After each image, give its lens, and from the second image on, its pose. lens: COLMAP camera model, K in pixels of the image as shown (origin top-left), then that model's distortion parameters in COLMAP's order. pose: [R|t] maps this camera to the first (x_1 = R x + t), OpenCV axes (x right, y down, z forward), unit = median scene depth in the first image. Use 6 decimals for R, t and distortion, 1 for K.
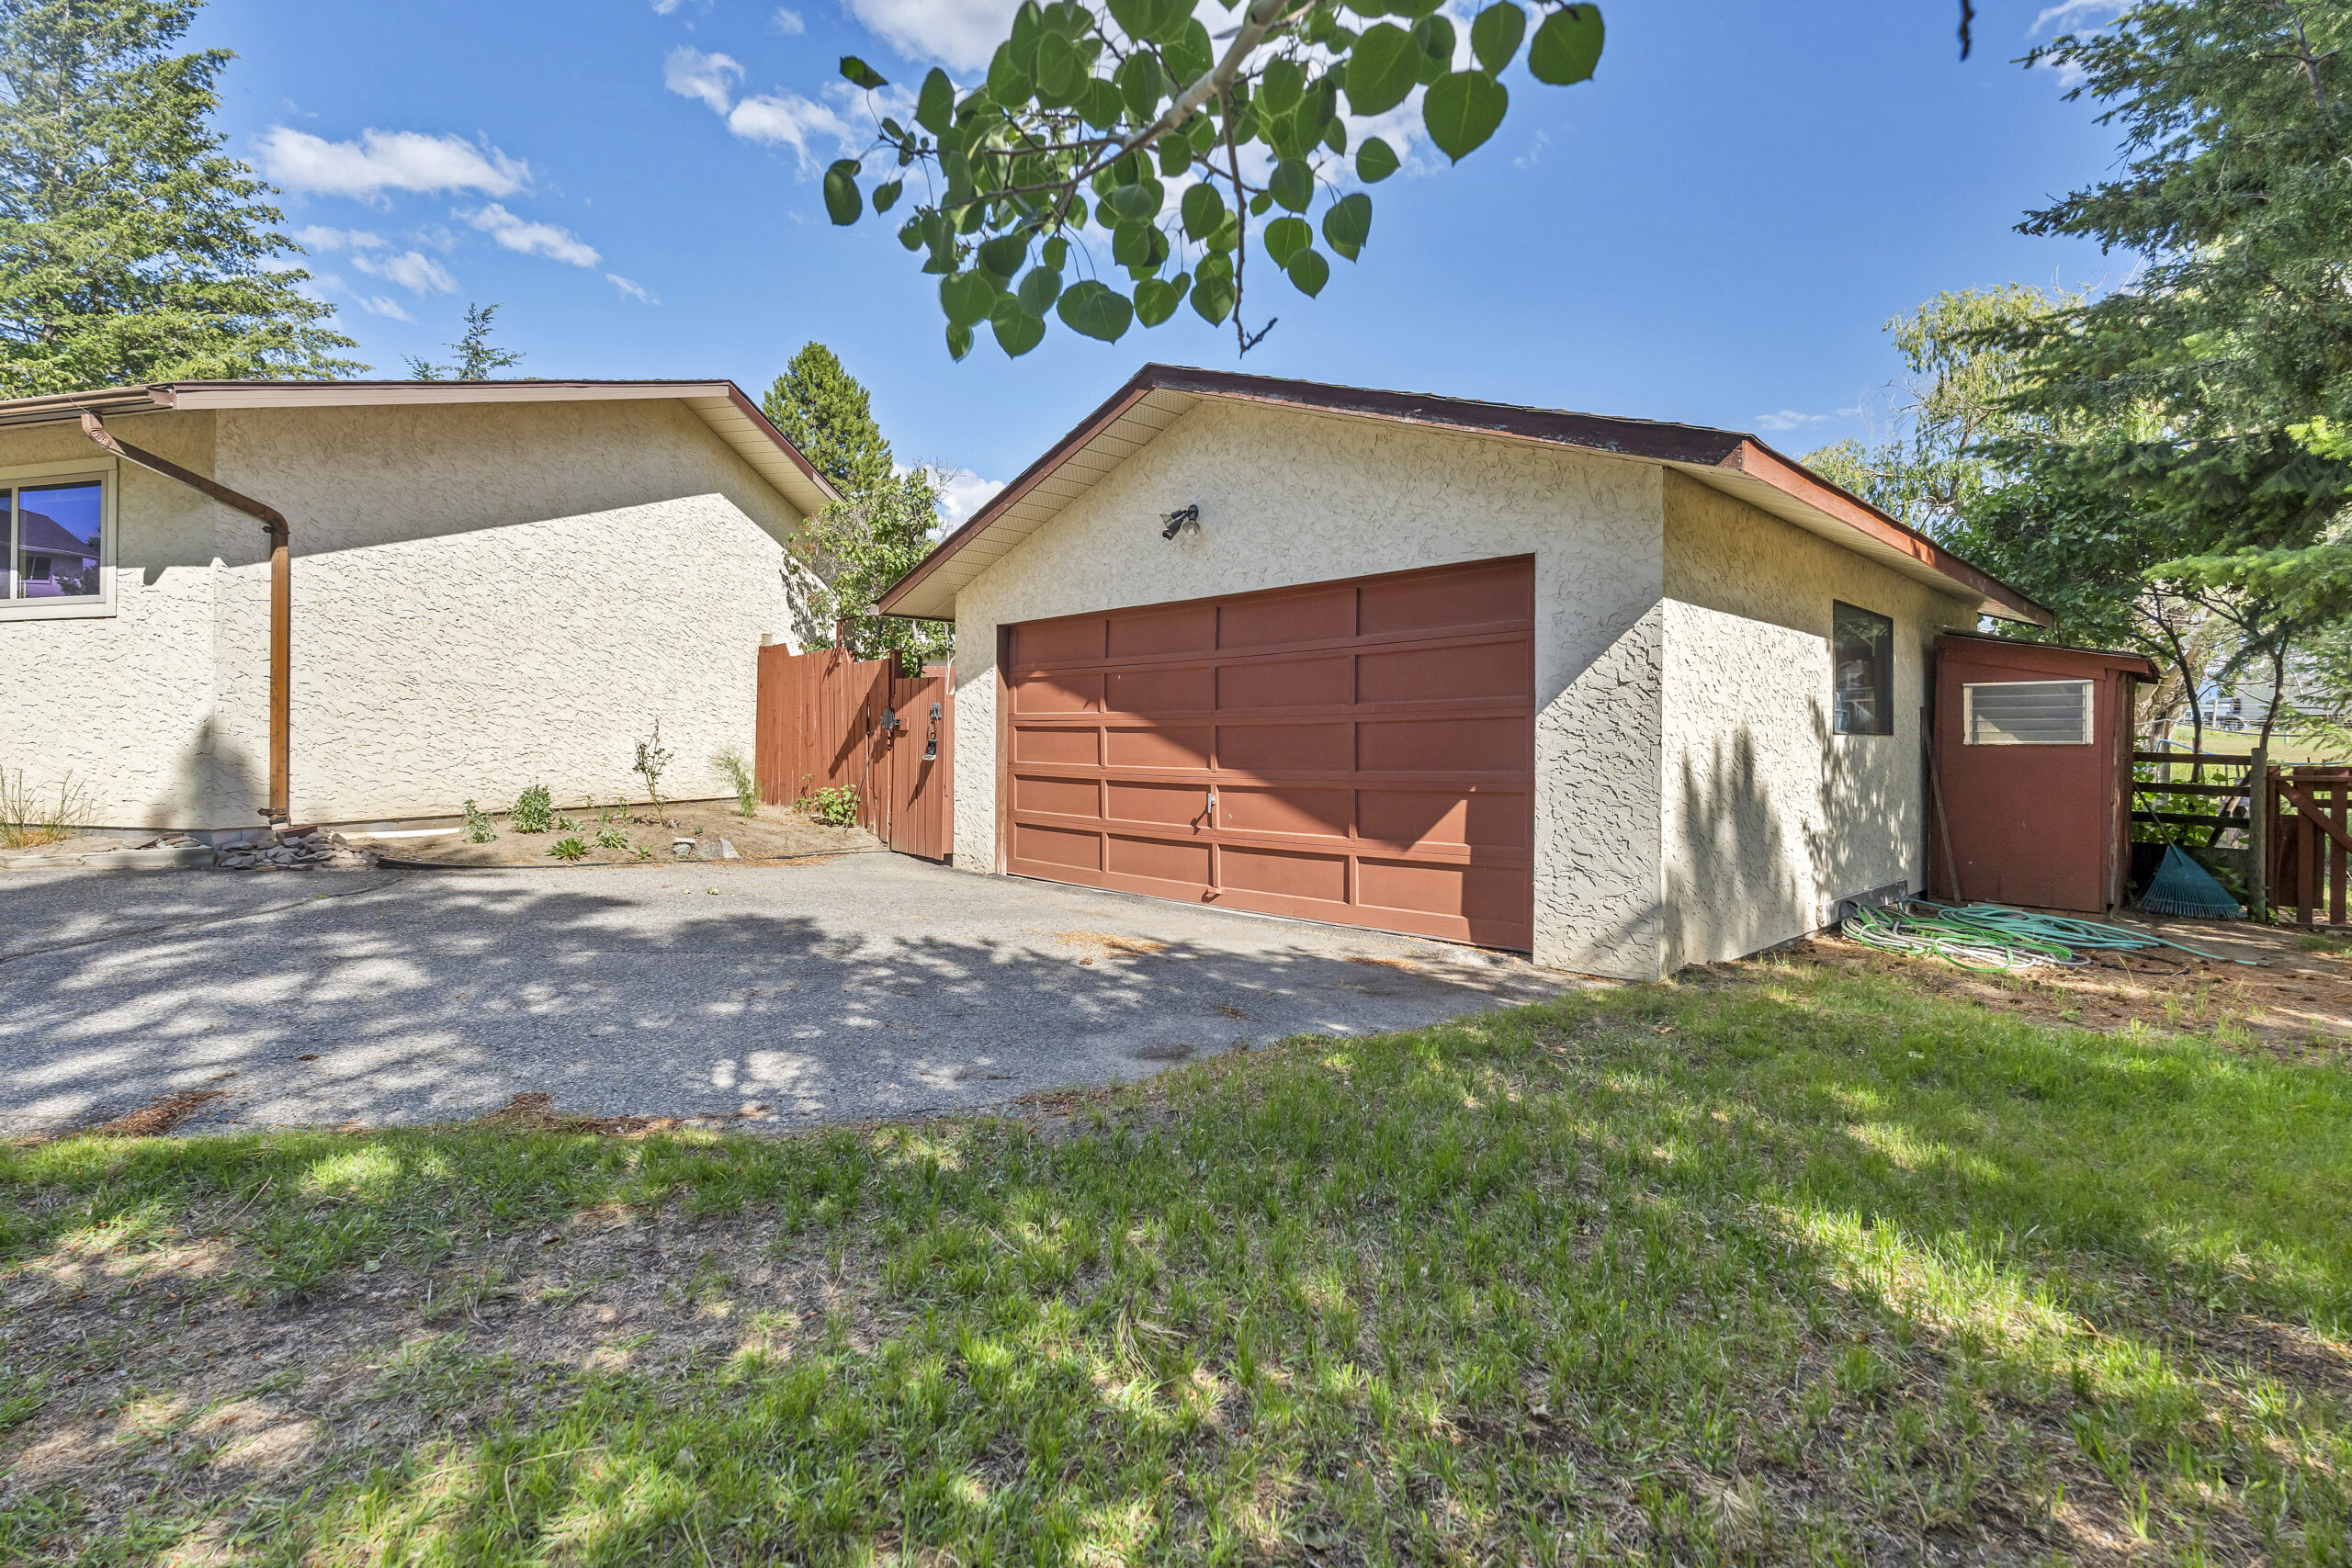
lens RADIAL K [[1084.9, 0, 1176.0], [0, 1084.9, 760.1], [0, 0, 1]] dist [0.001038, 0.000327]
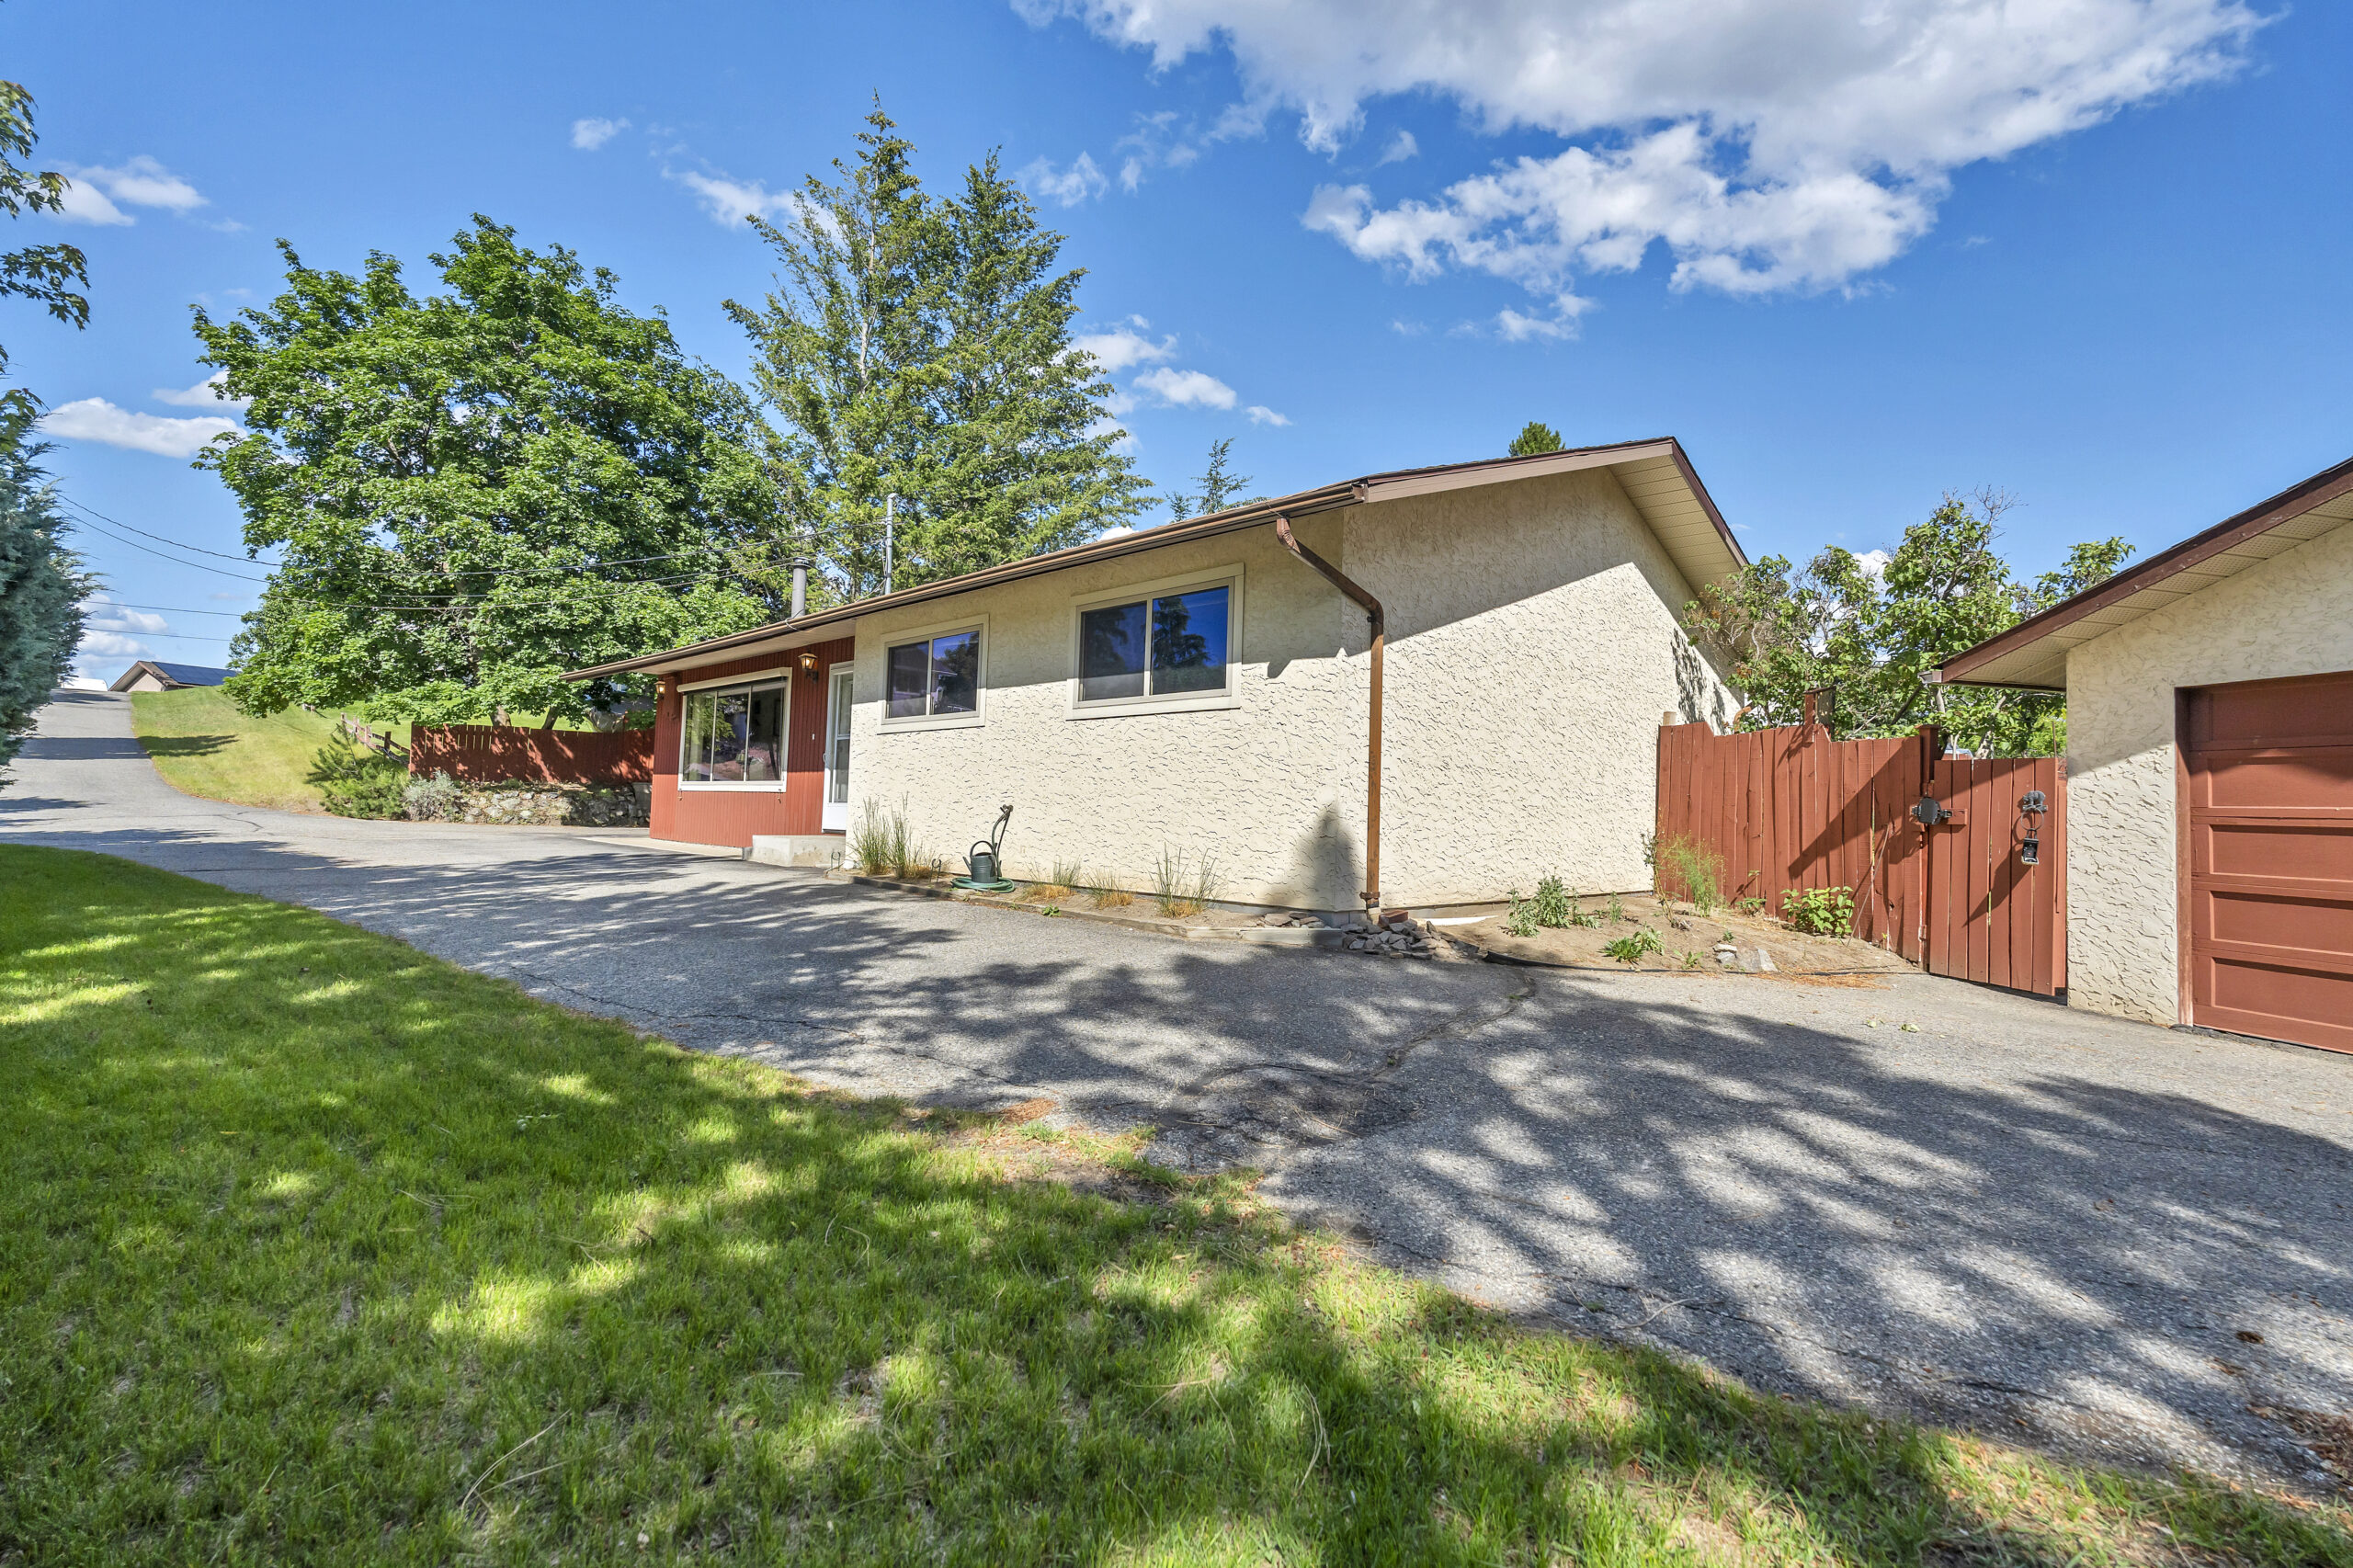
lens RADIAL K [[1059.5, 0, 1176.5], [0, 1059.5, 784.0], [0, 0, 1]] dist [-0.010645, 0.000837]
pose [[0.871004, 0.004766, -0.491253, -0.406283], [-0.030357, 0.998564, -0.044135, -0.006001], [0.490337, 0.053355, 0.869898, 0.040053]]
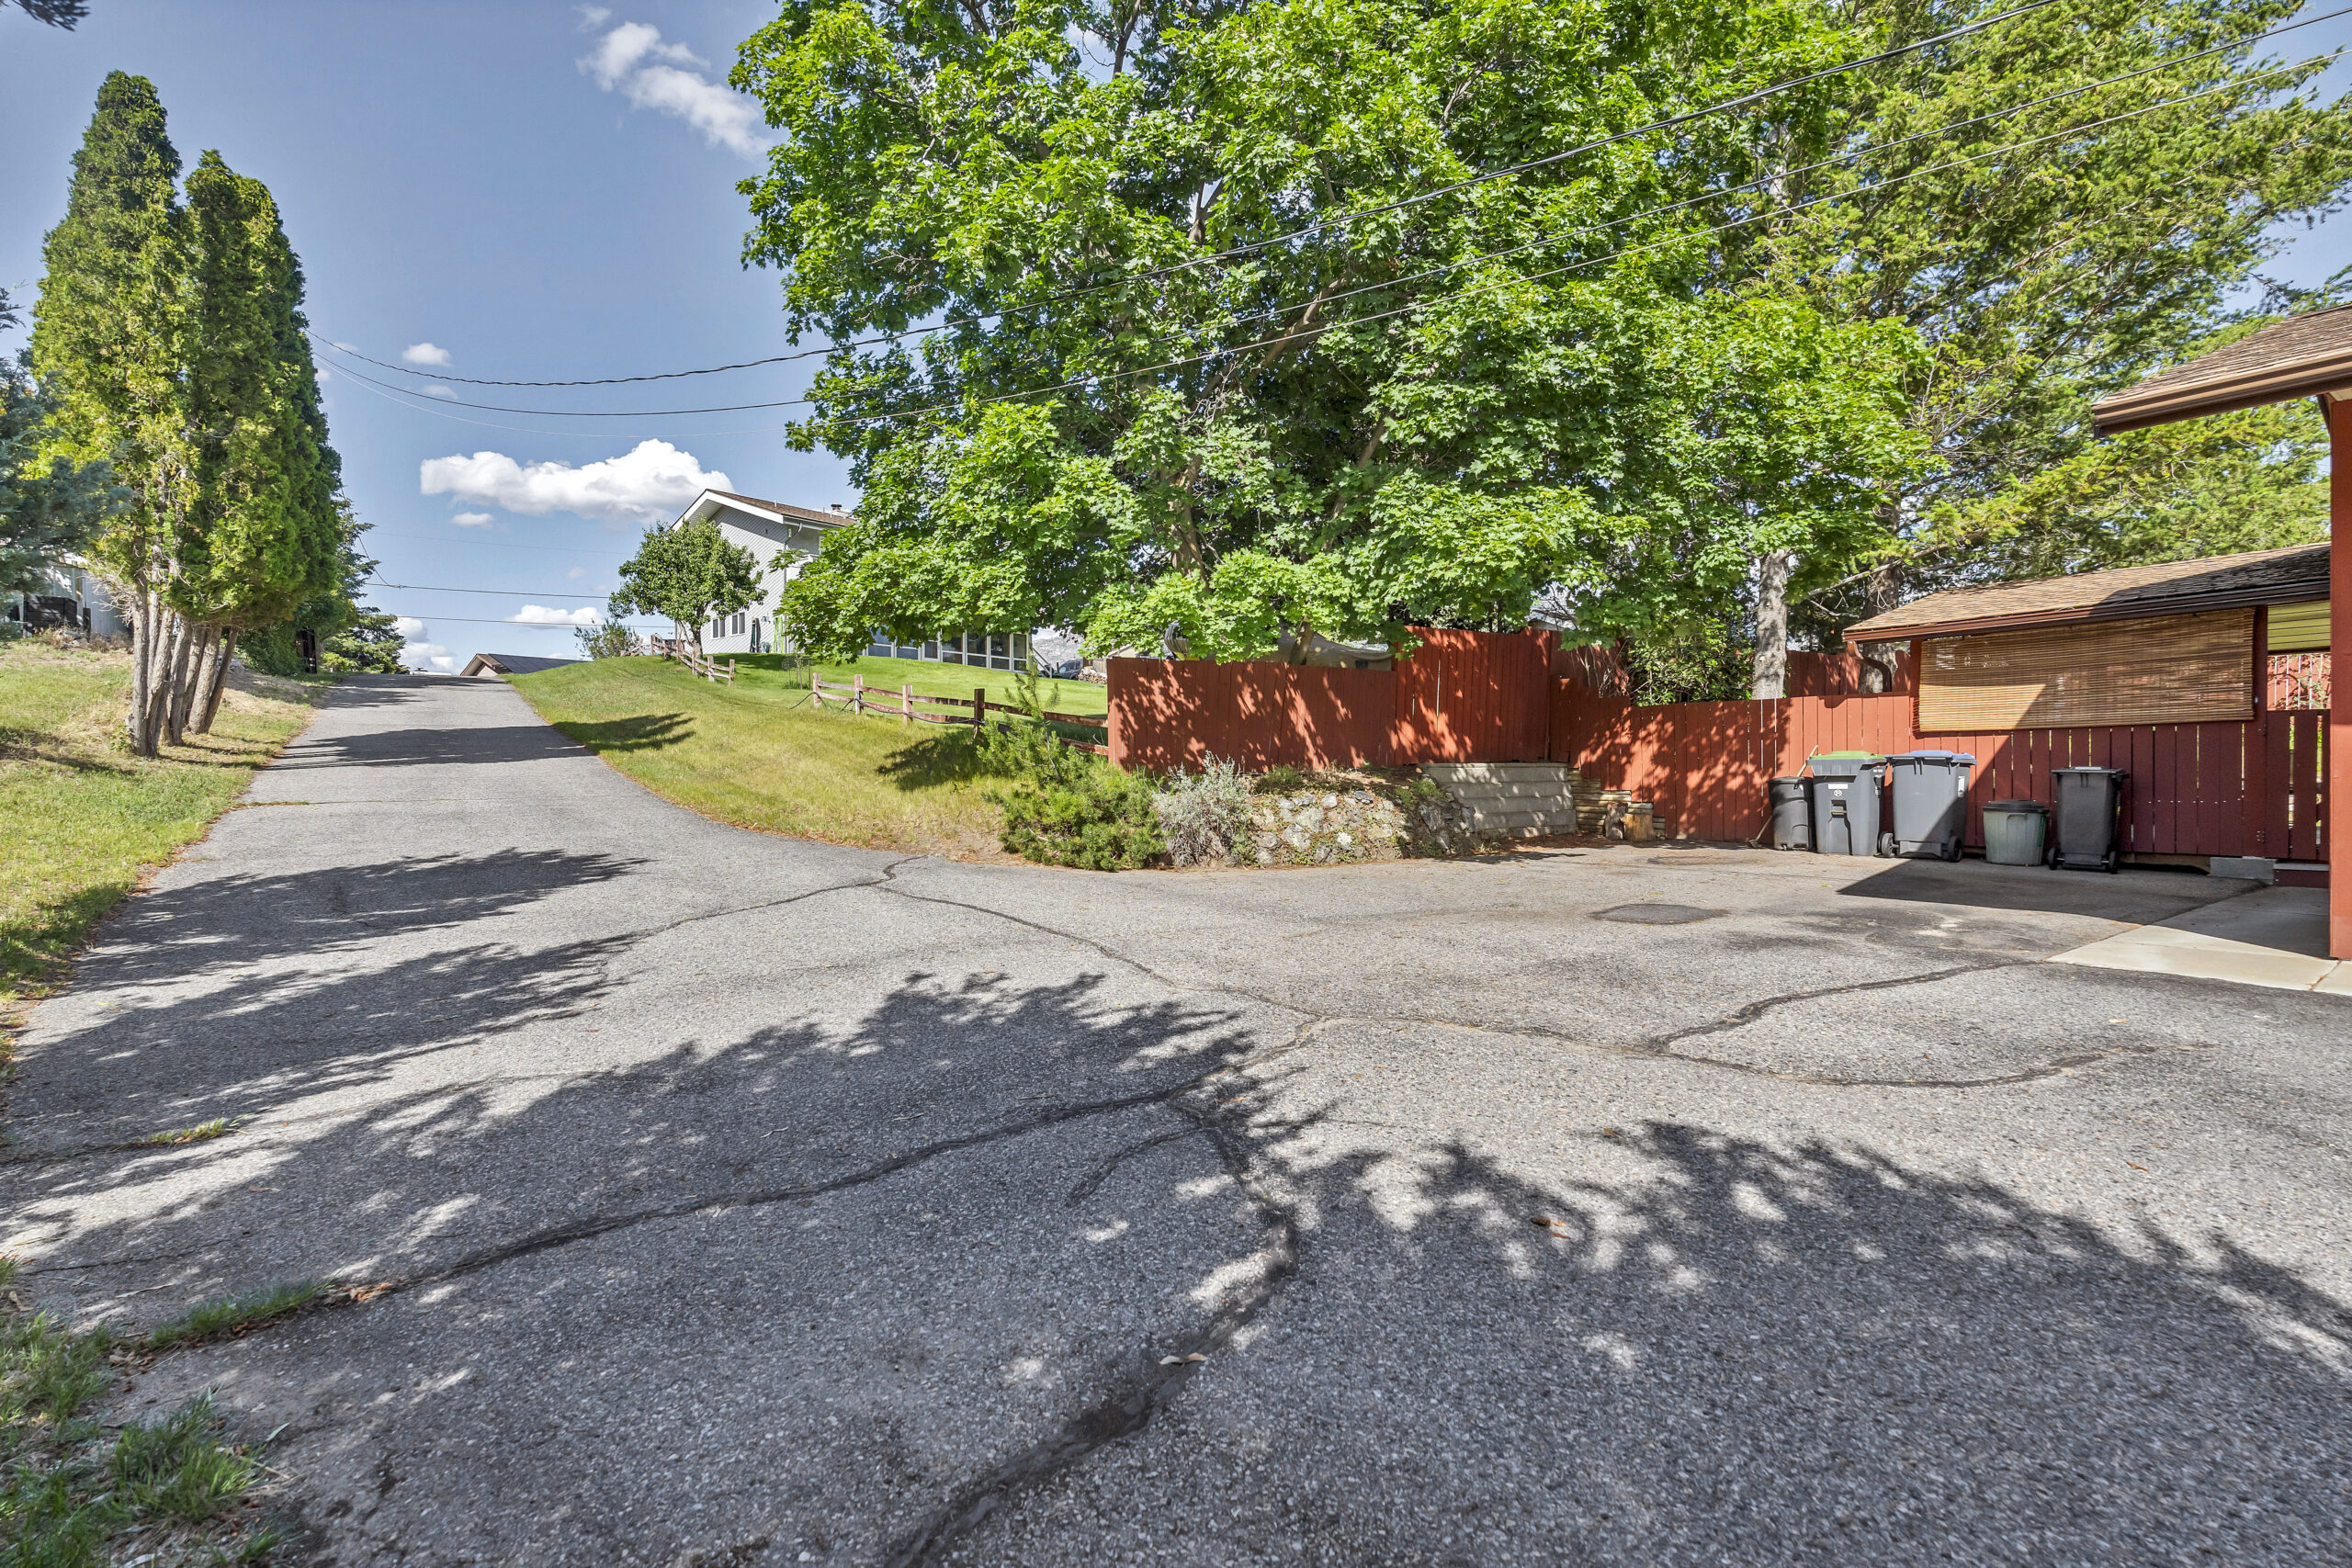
lens RADIAL K [[1059.0, 0, 1176.0], [0, 1059.0, 784.0], [0, 0, 1]] dist [-0.010645, 0.000837]
pose [[0.764808, -0.004223, -0.644245, -1.294855], [0.009257, 0.999947, 0.004434, -0.034323], [0.644192, -0.009355, 0.764806, 0.216812]]
